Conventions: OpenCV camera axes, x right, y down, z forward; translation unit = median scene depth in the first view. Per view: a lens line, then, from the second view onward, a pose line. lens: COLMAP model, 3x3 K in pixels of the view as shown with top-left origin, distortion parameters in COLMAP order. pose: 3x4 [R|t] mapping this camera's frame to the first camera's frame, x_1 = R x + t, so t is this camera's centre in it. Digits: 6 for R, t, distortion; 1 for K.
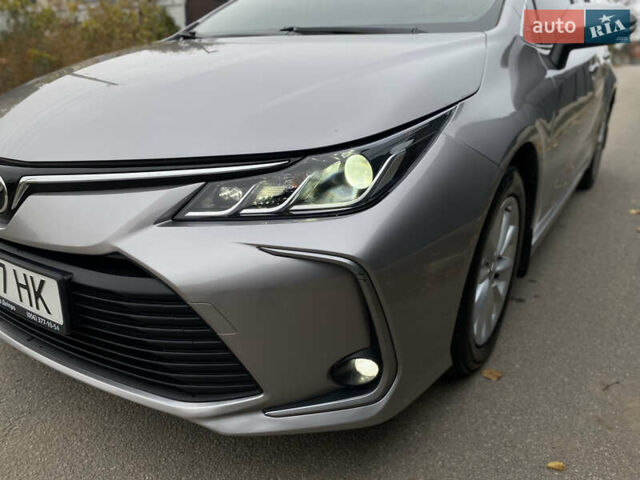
lens RADIAL K [[491.8, 0, 320.0], [0, 491.8, 240.0], [0, 0, 1]] dist [0.106459, -0.132265]
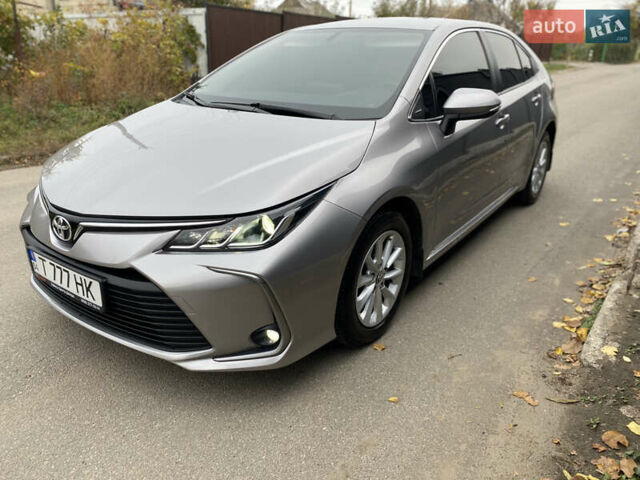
lens RADIAL K [[491.8, 0, 320.0], [0, 491.8, 240.0], [0, 0, 1]] dist [0.106459, -0.132265]
pose [[0.998850, 0.021799, -0.042700, 0.331534], [-0.020890, 0.999548, 0.021606, -0.122672], [0.043152, -0.020689, 0.998854, -0.736031]]
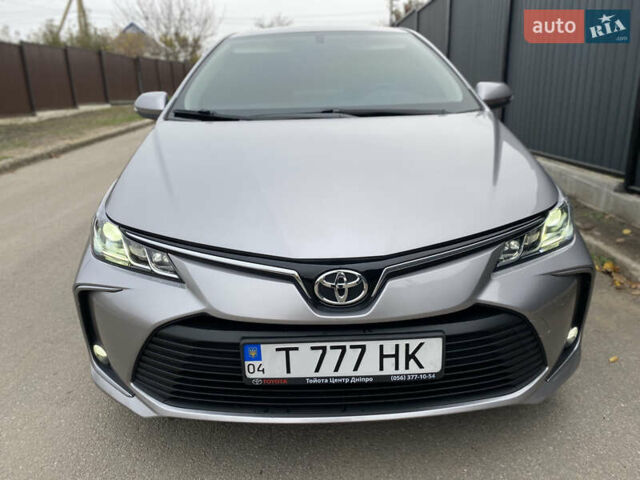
lens RADIAL K [[491.8, 0, 320.0], [0, 491.8, 240.0], [0, 0, 1]] dist [0.106459, -0.132265]
pose [[0.792234, -0.191043, 0.579542, -1.454679], [0.215094, 0.976199, 0.027765, -0.265821], [-0.571052, 0.102659, 0.814469, 0.103084]]
